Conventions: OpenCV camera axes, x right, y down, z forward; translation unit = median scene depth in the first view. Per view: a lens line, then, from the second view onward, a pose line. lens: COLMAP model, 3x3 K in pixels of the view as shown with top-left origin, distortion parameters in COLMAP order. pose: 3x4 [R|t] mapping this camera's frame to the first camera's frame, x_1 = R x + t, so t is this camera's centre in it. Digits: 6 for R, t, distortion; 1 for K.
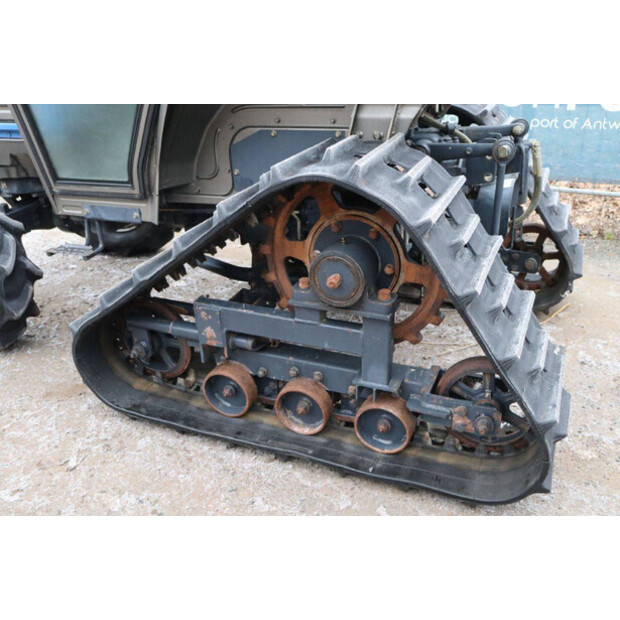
lens RADIAL K [[591.1, 0, 310.0], [0, 591.1, 310.0], [0, 0, 1]] dist [-0.006629, 0.002675]
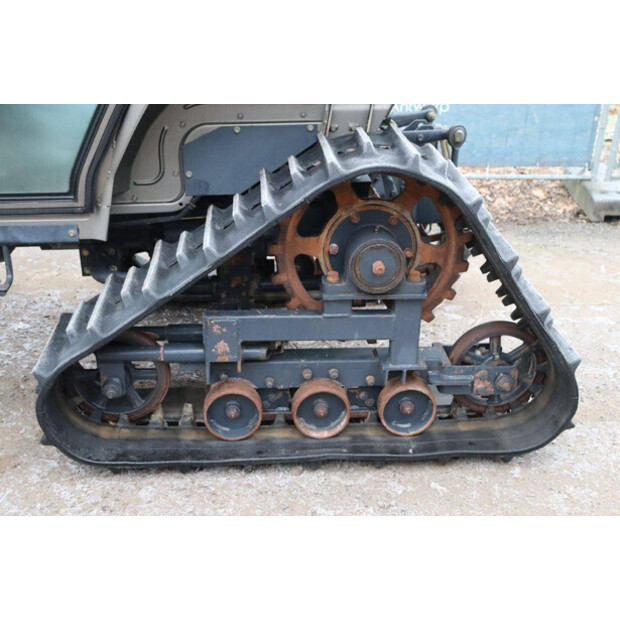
lens RADIAL K [[756.9, 0, 310.0], [0, 756.9, 310.0], [0, 0, 1]] dist [0.111889, -0.010840]
pose [[0.896499, -0.142339, 0.419559, -0.539228], [0.162849, 0.986562, -0.013271, 0.018898], [-0.412032, 0.080222, 0.907631, -0.130151]]
